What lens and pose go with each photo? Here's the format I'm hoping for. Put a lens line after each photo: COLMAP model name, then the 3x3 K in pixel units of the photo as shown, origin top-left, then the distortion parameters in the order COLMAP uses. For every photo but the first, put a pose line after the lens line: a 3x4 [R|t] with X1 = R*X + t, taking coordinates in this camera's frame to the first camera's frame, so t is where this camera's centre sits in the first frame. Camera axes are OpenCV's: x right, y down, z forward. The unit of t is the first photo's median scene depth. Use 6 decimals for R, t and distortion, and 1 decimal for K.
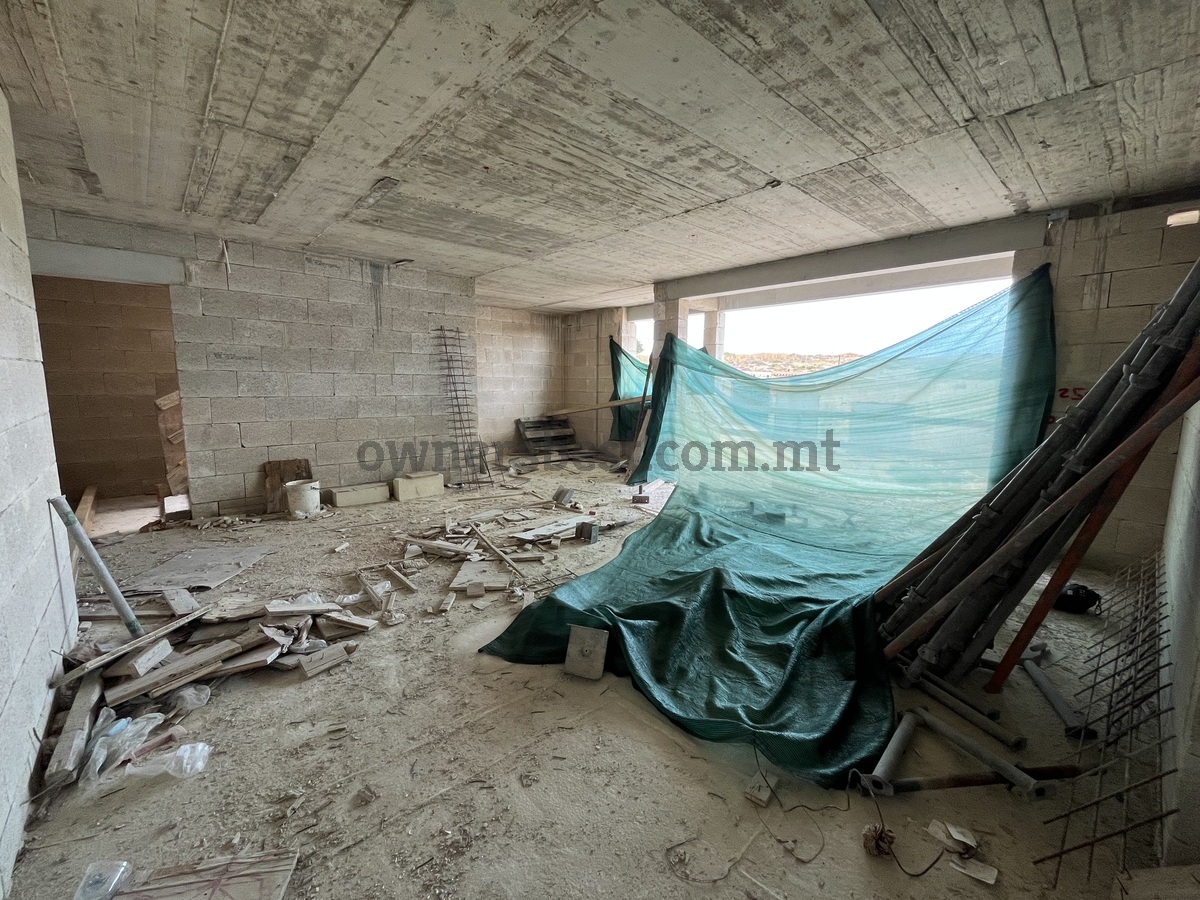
lens RADIAL K [[485.9, 0, 597.8], [0, 485.9, 446.3], [0, 0, 1]] dist [-0.001095, 0.000130]
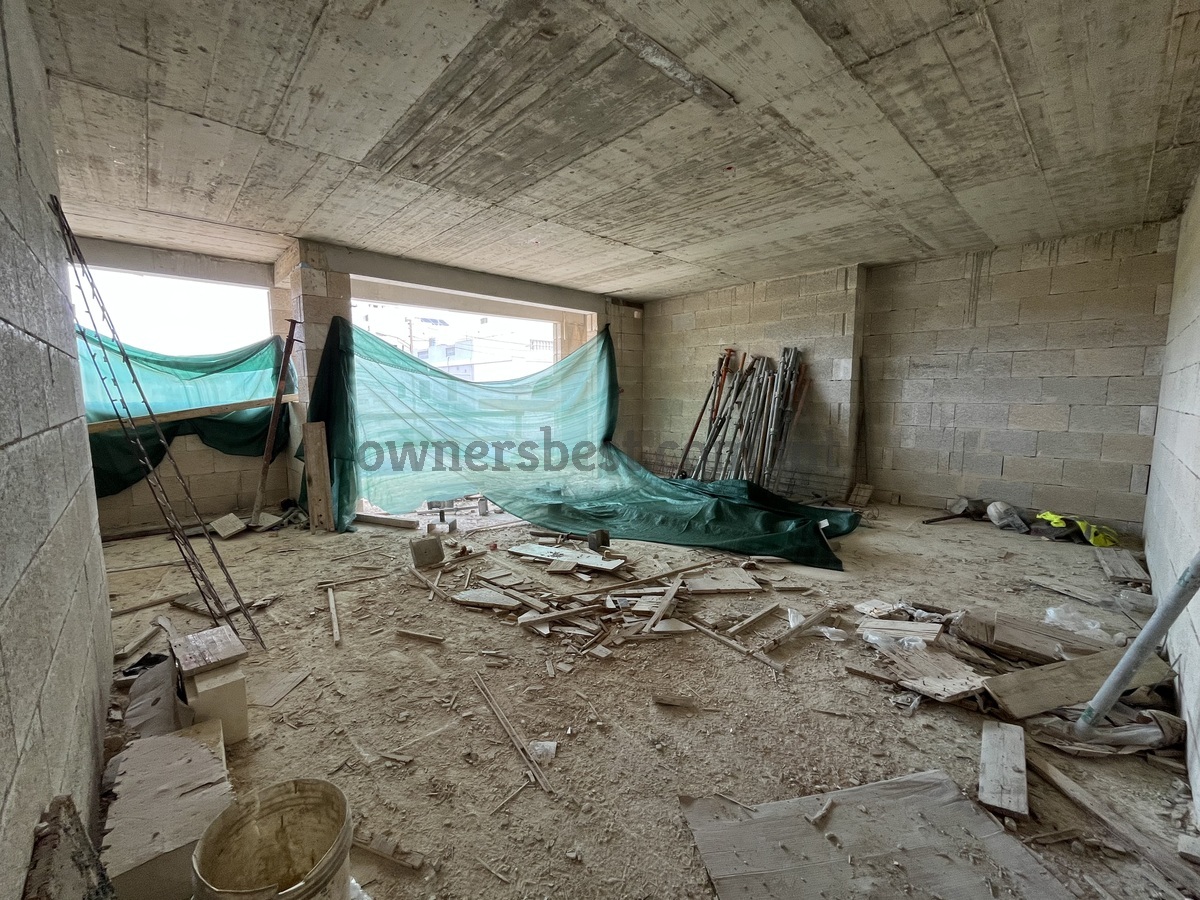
lens RADIAL K [[485.9, 0, 597.8], [0, 485.9, 446.3], [0, 0, 1]] dist [-0.001095, 0.000130]
pose [[-0.015611, -0.120634, 0.992574, -1.182819], [0.133359, 0.983575, 0.121637, -0.149752], [-0.990945, 0.134268, 0.000733, 1.228885]]
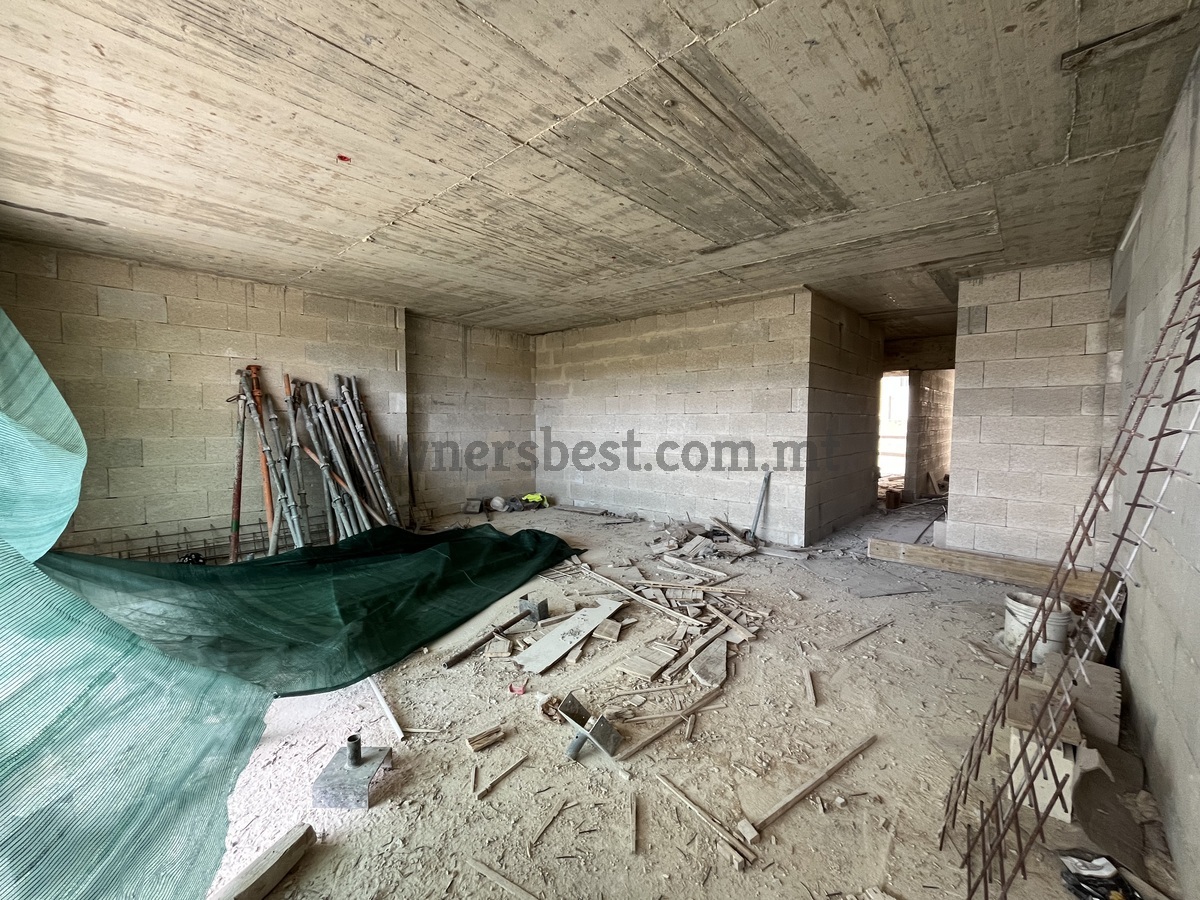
lens RADIAL K [[485.9, 0, 597.8], [0, 485.9, 446.3], [0, 0, 1]] dist [-0.001095, 0.000130]
pose [[-0.996123, -0.010636, -0.087331, -0.070013], [-0.026921, 0.981898, 0.187490, -0.289169], [0.083756, 0.189114, -0.978377, 2.169765]]
